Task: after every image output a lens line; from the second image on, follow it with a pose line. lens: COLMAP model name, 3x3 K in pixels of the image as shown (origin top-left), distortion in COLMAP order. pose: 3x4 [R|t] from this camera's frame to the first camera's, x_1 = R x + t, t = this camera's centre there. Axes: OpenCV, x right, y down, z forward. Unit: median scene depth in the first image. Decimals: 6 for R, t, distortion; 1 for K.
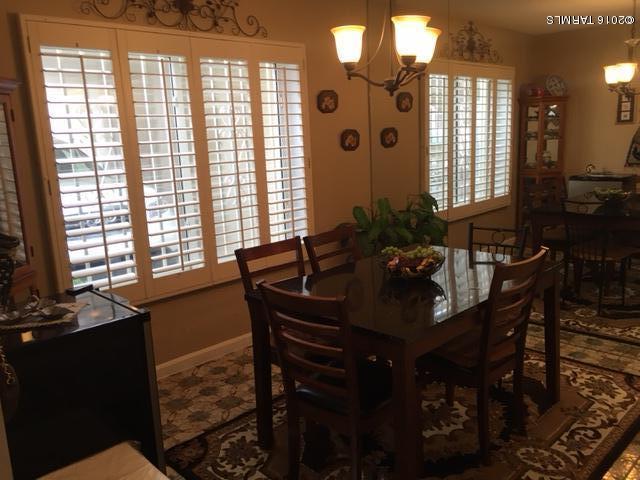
lens RADIAL K [[547.5, 0, 319.4], [0, 547.5, 243.0], [0, 0, 1]] dist [0.111204, -0.152655]
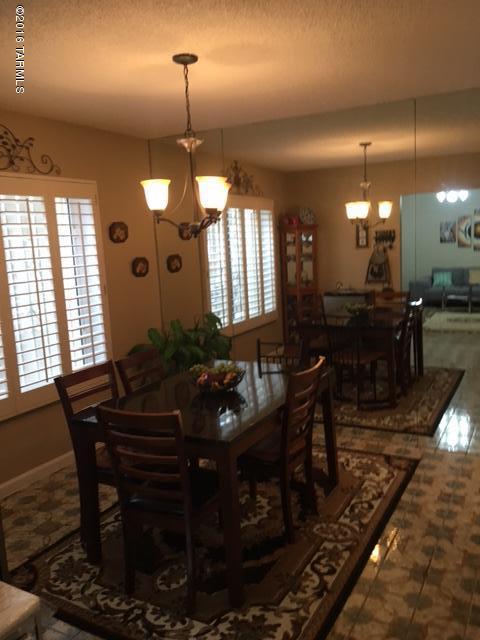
lens RADIAL K [[547.5, 0, 240.0], [0, 547.5, 320.0], [0, 0, 1]] dist [0.111204, -0.152655]
pose [[0.959945, -0.044539, 0.276625, -0.077620], [0.063429, 0.996198, -0.059715, -0.009787], [-0.272914, 0.074869, 0.959121, -0.100443]]
